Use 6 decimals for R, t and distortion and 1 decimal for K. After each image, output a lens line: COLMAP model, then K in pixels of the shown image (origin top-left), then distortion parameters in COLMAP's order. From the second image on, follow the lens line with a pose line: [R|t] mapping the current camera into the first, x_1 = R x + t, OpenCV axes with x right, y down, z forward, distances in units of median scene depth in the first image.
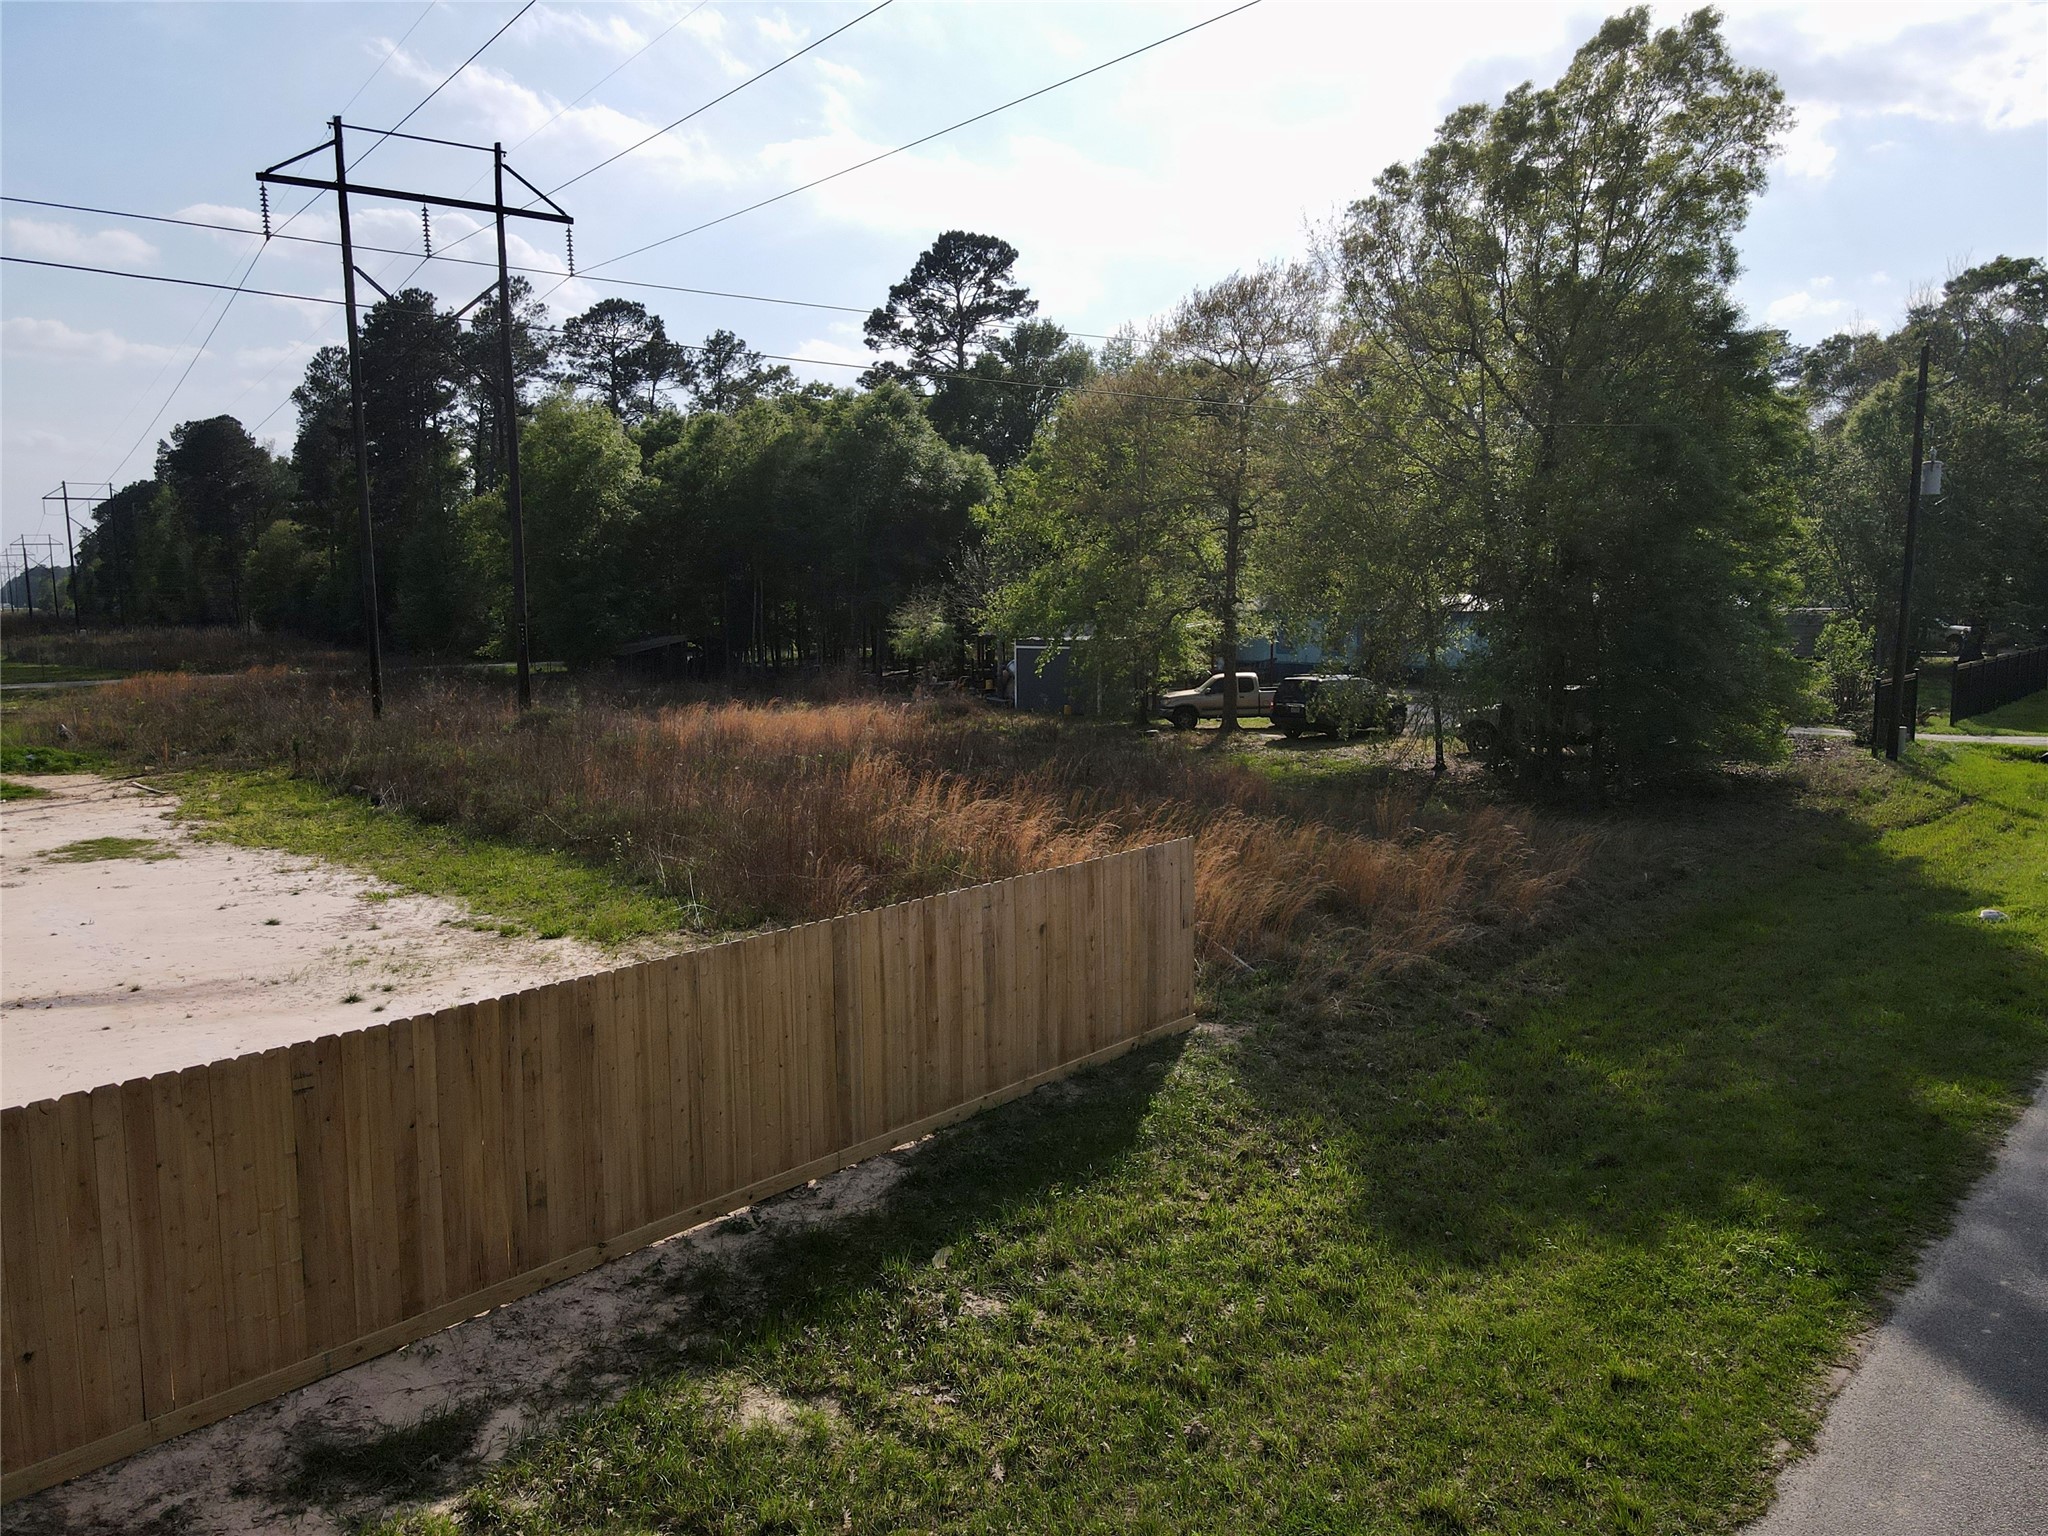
lens RADIAL K [[1501.2, 0, 1024.0], [0, 1501.2, 768.0], [0, 0, 1]] dist [0.000474, 0.028425]
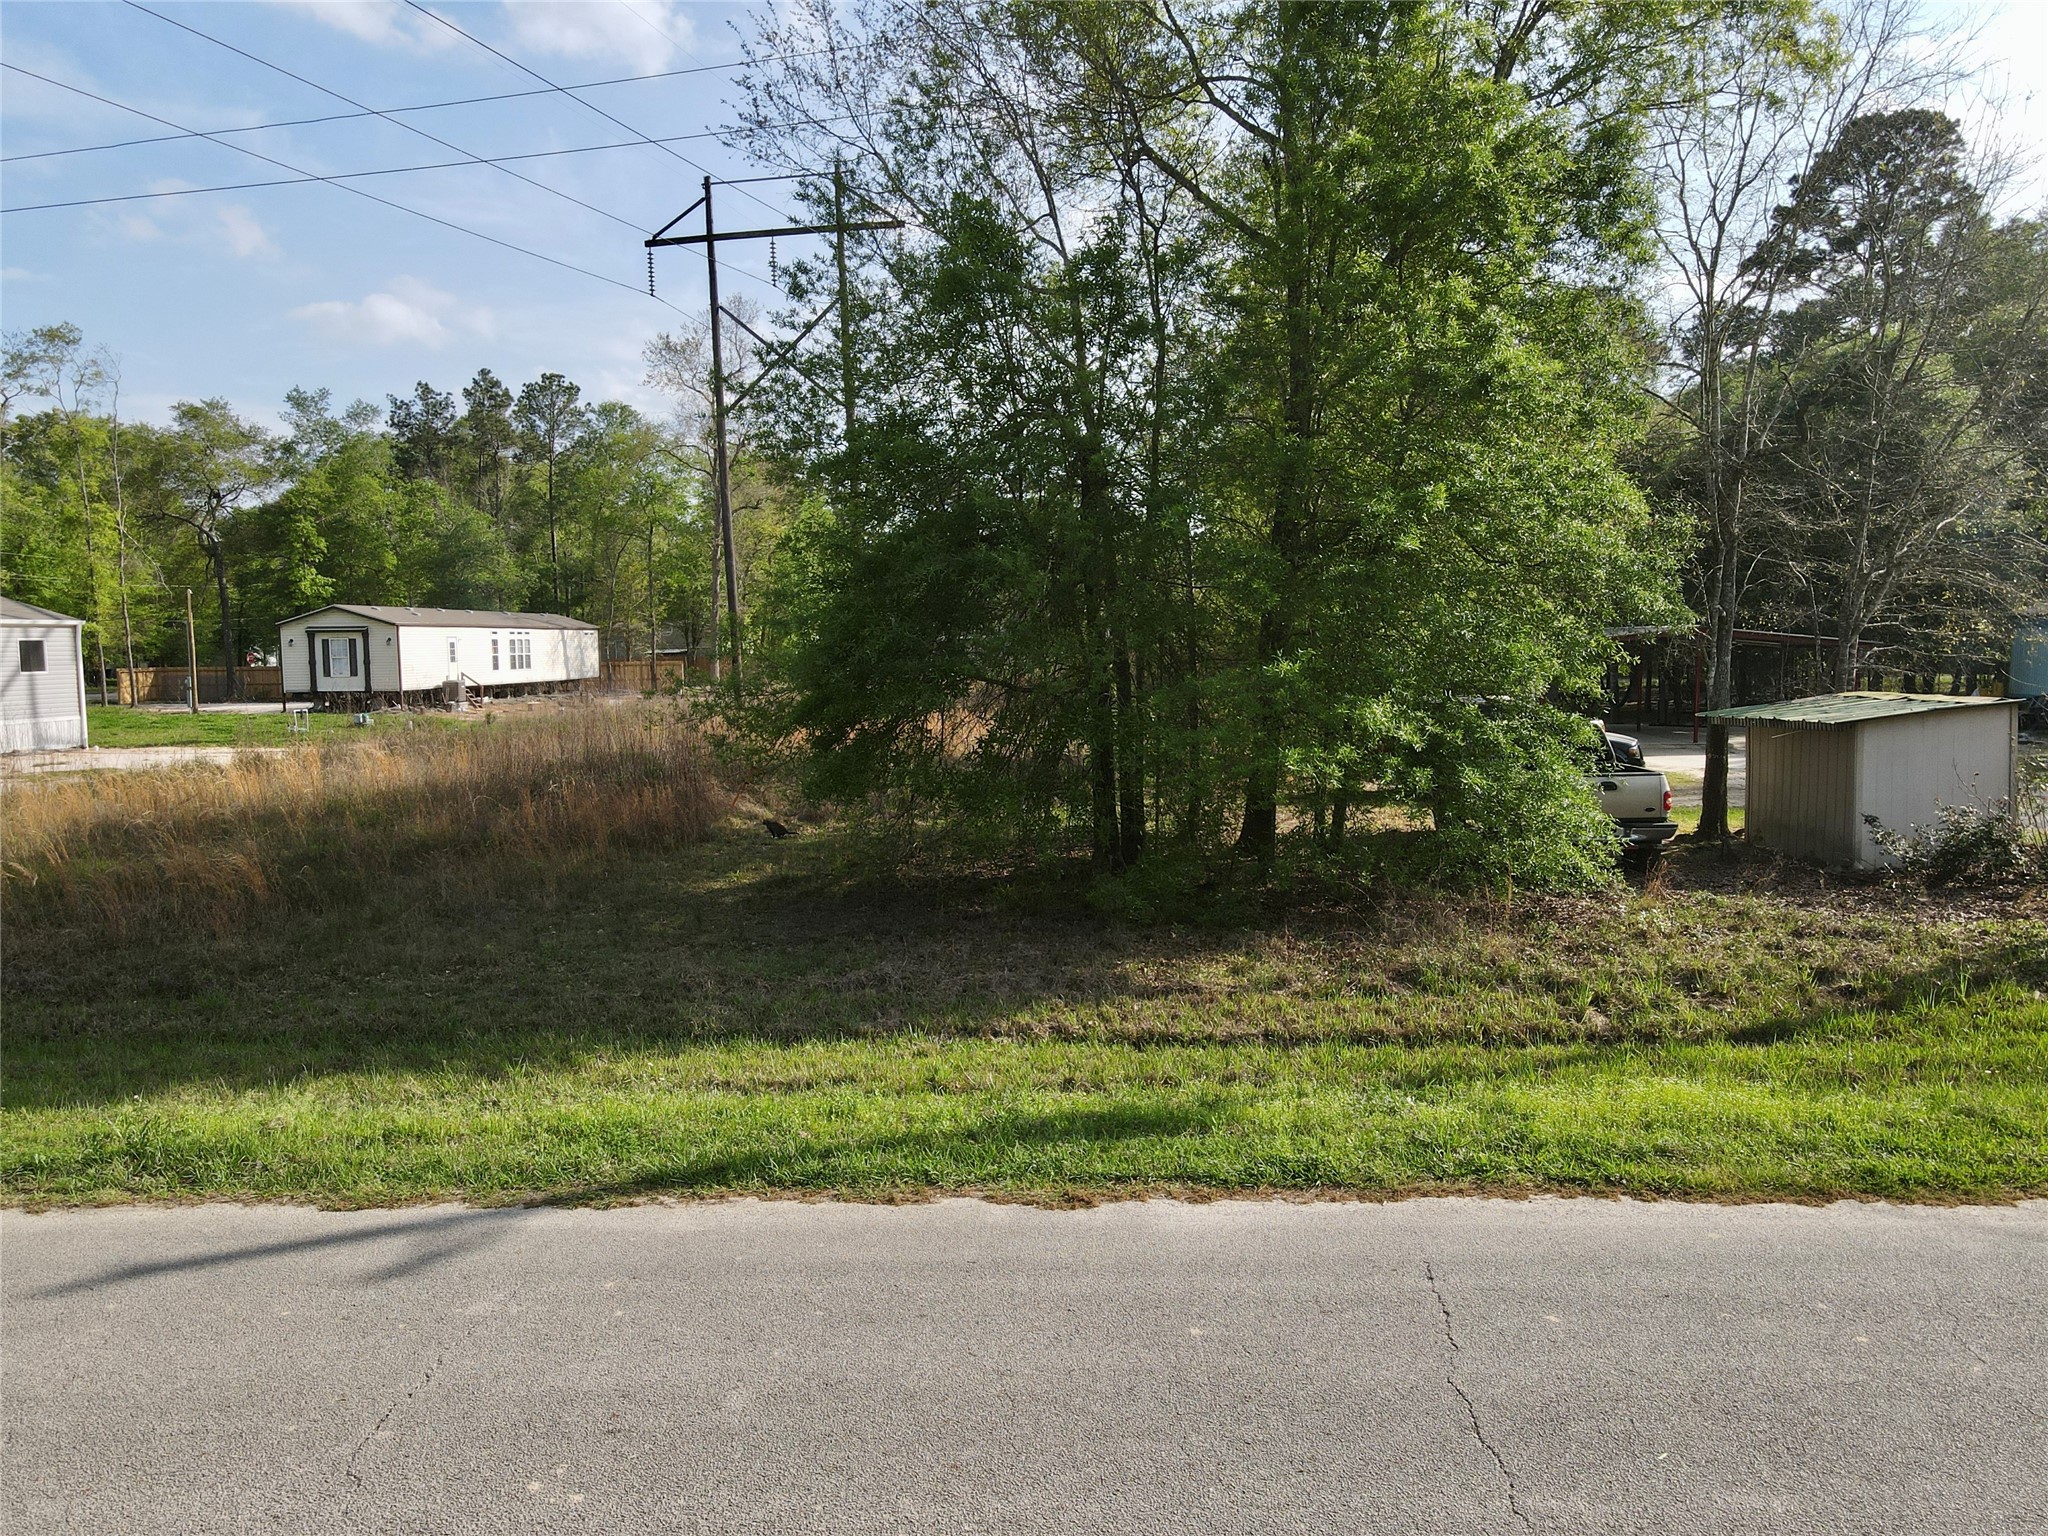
lens RADIAL K [[1501.2, 0, 1024.0], [0, 1501.2, 768.0], [0, 0, 1]] dist [0.000474, 0.028425]
pose [[0.652813, 0.067533, -0.754503, 0.576831], [-0.083479, 0.996365, 0.016953, -0.027466], [0.752906, 0.051918, 0.656077, 0.455299]]
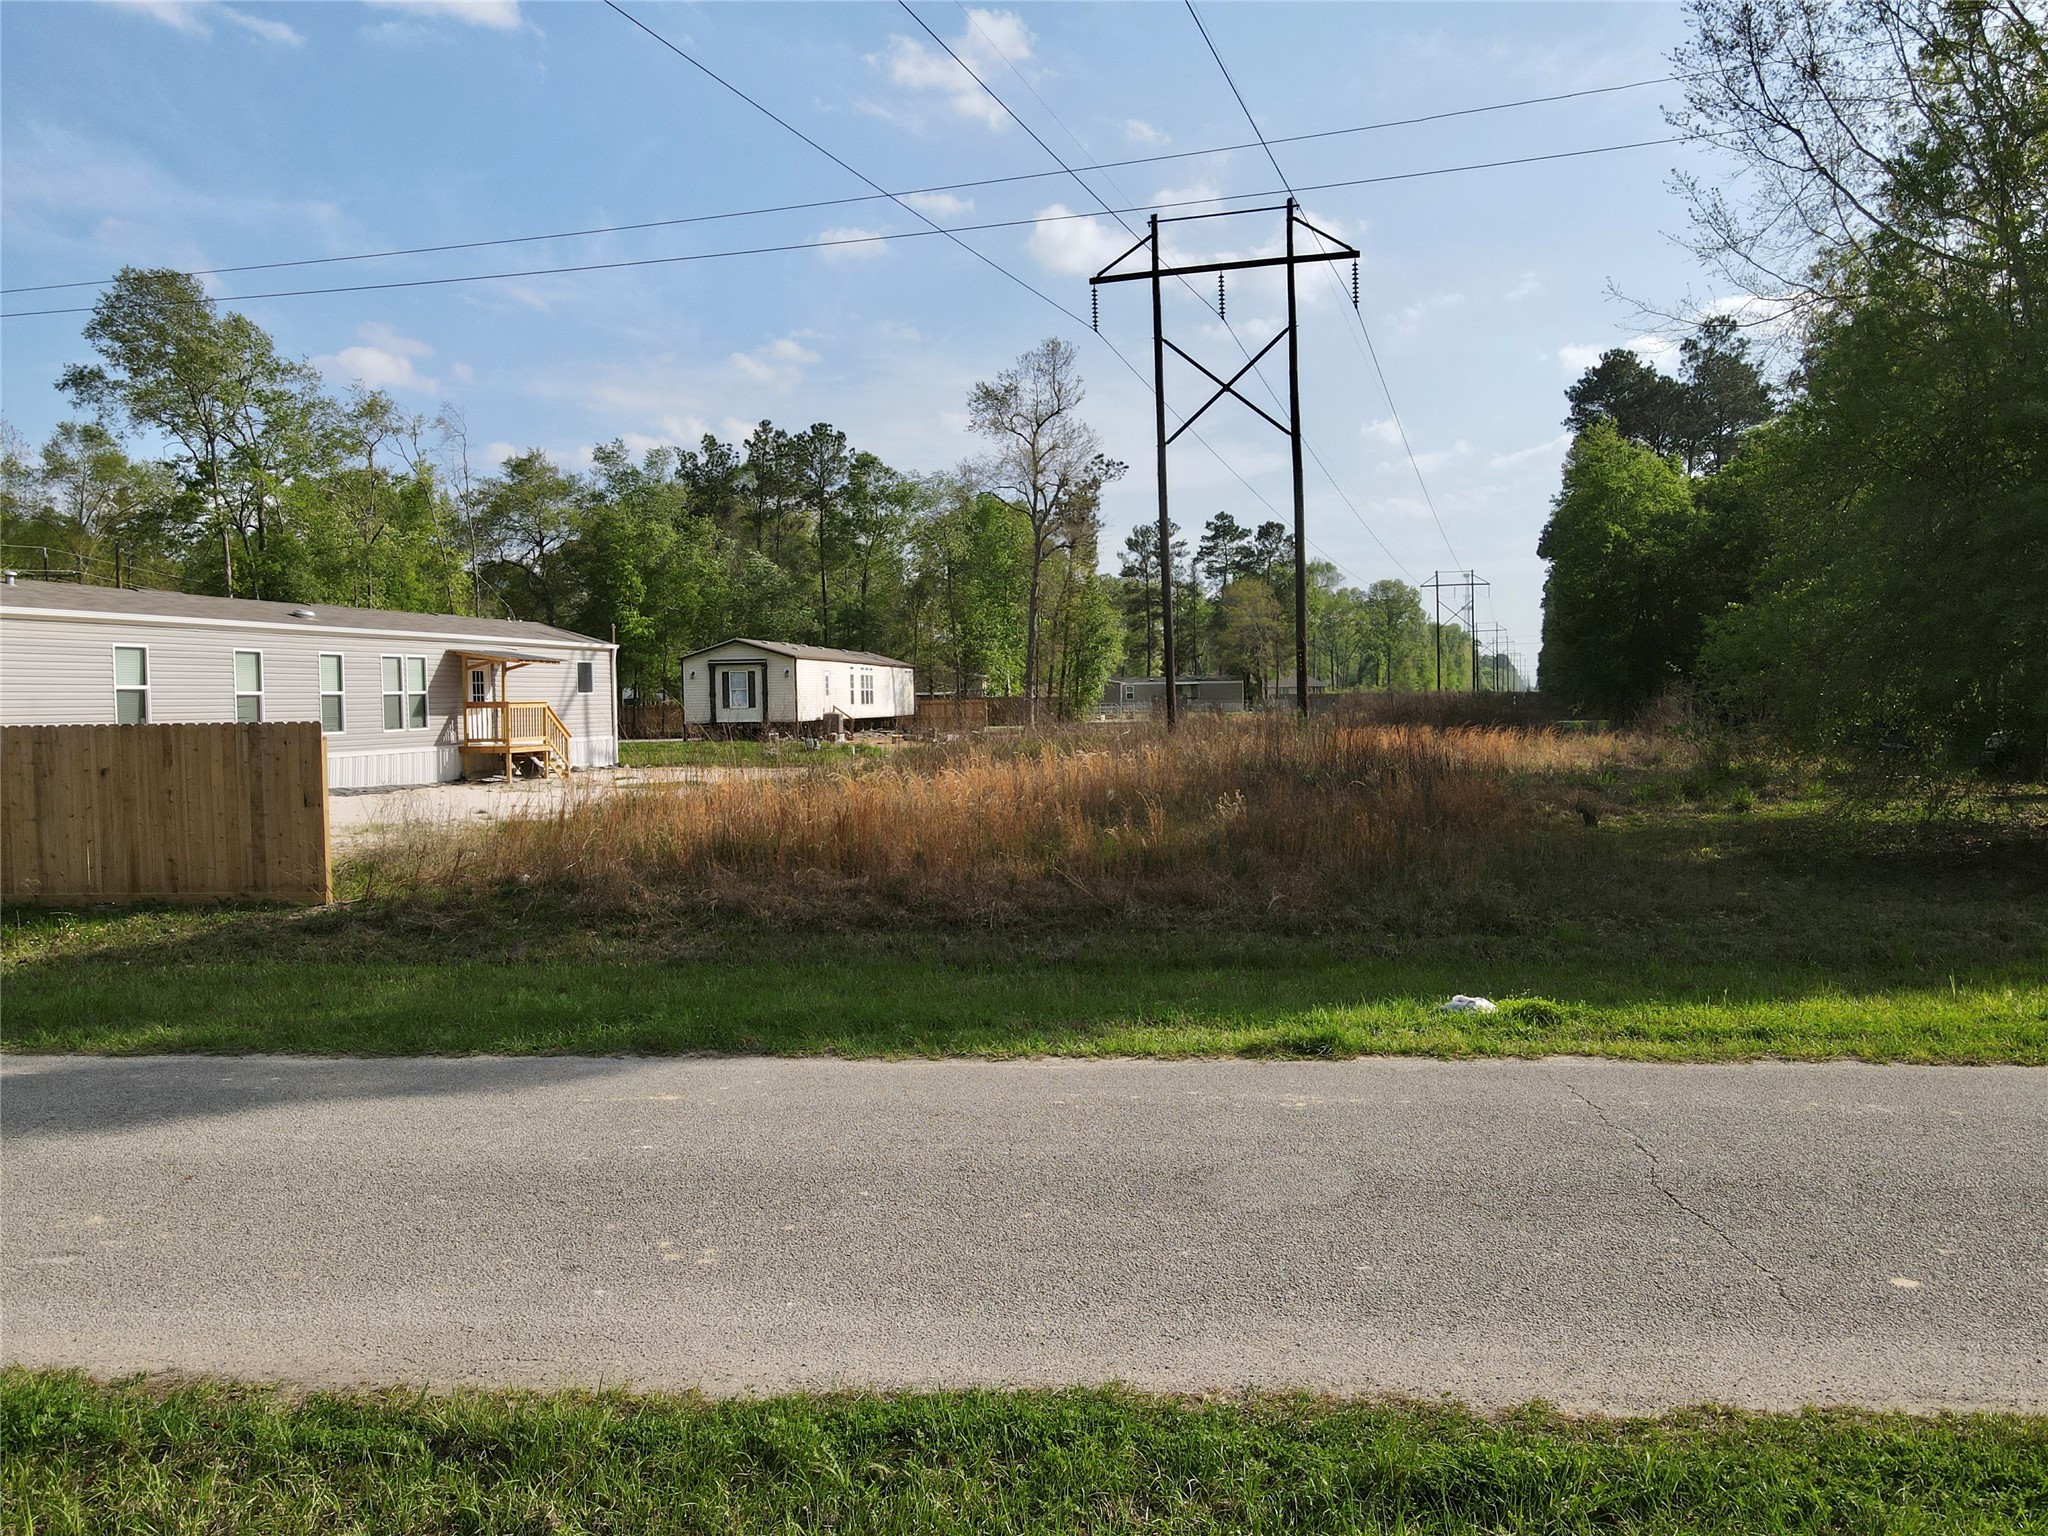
lens RADIAL K [[1502.4, 0, 1024.0], [0, 1502.4, 768.0], [0, 0, 1]] dist [-0.003792, 0.032231]
pose [[0.596130, 0.039981, -0.801892, 0.425815], [-0.084767, 0.996311, -0.013342, 0.016676], [0.798401, 0.075927, 0.597320, 0.257222]]
